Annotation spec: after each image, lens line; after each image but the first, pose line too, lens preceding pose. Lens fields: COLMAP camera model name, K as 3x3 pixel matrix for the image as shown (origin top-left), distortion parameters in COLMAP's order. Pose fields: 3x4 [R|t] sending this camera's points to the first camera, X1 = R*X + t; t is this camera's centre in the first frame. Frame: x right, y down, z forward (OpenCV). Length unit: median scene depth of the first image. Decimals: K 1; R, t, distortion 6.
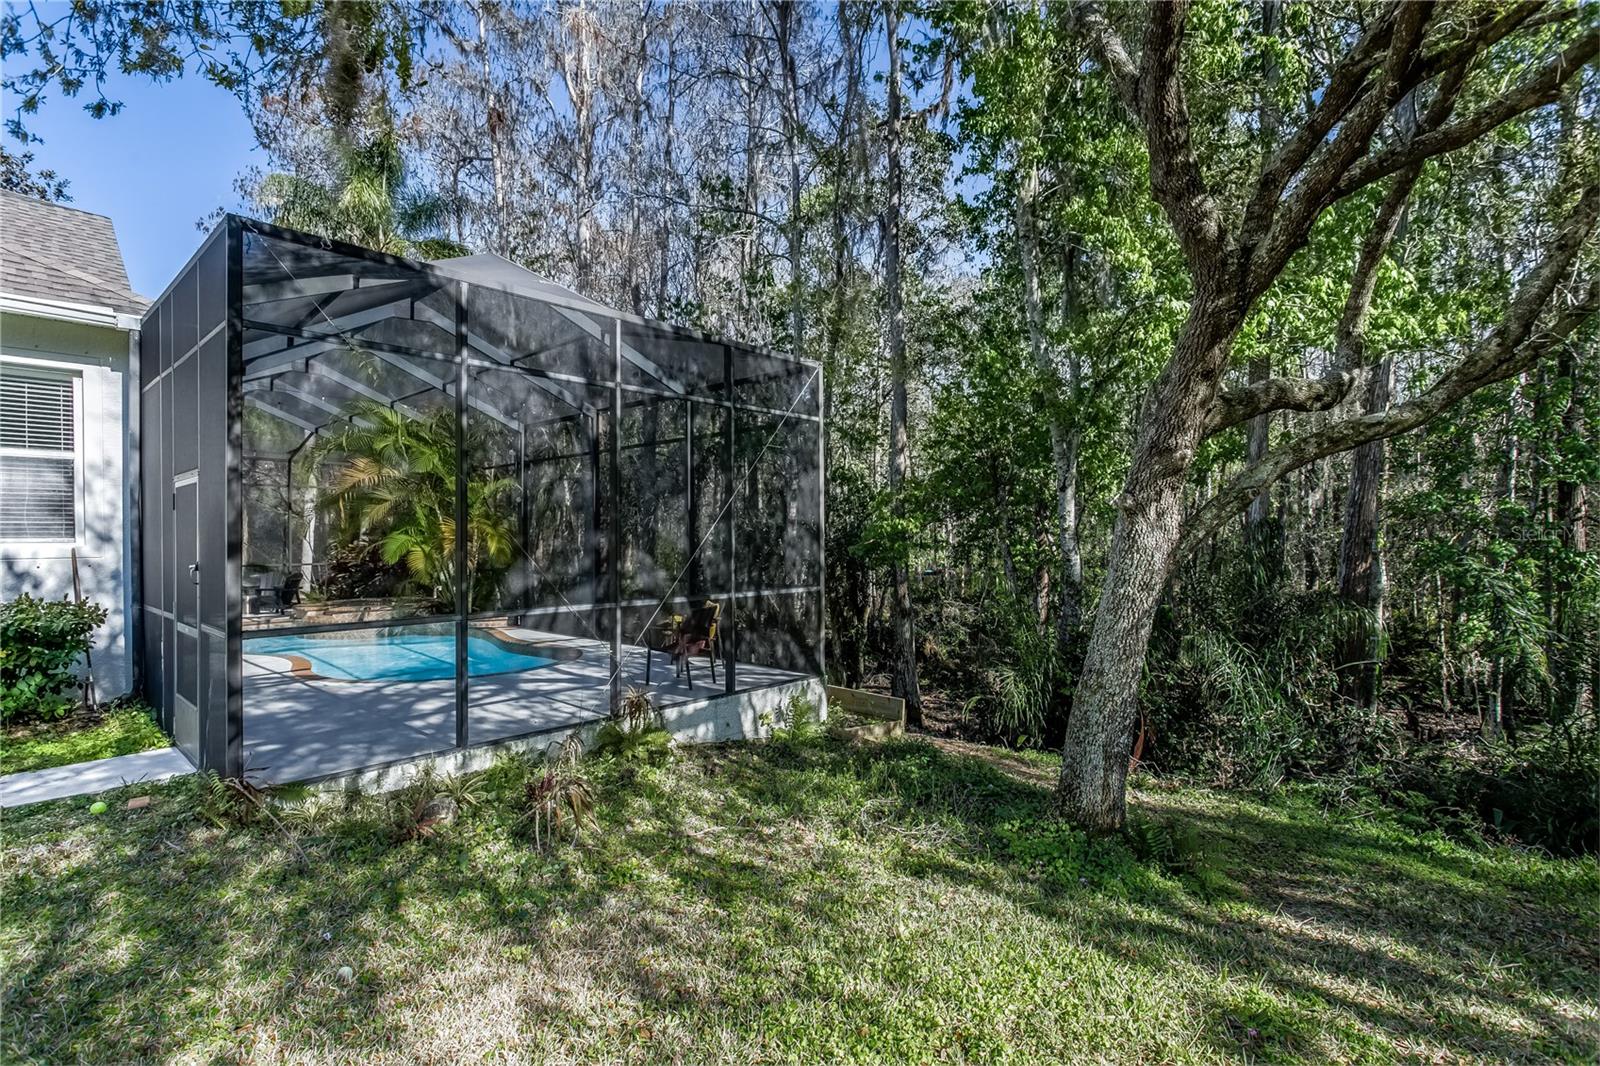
lens RADIAL K [[775.4, 0, 798.6], [0, 775.4, 540.4], [0, 0, 1]] dist [-0.012254, -0.000086]
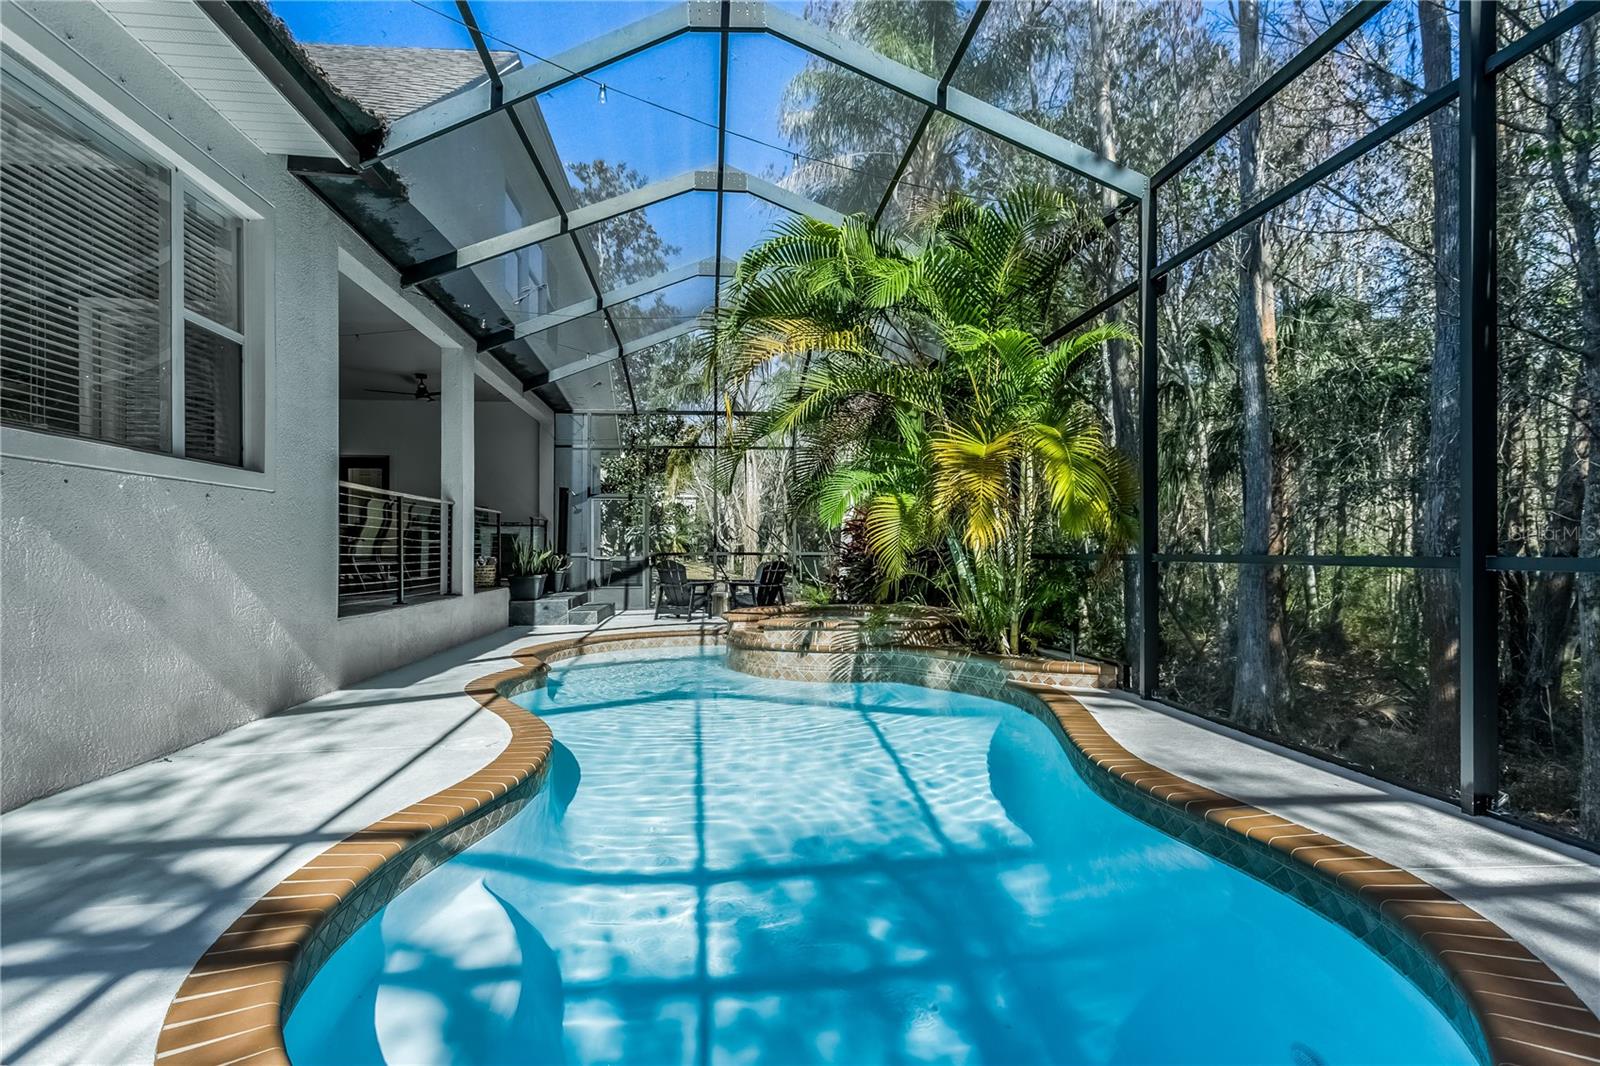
lens RADIAL K [[775.4, 0, 797.2], [0, 775.4, 541.0], [0, 0, 1]] dist [-0.012254, -0.000086]
pose [[0.745029, -0.005982, -0.667005, -0.245208], [0.004815, 0.999982, -0.003590, 0.033945], [0.667015, -0.000537, 0.745044, 0.646305]]
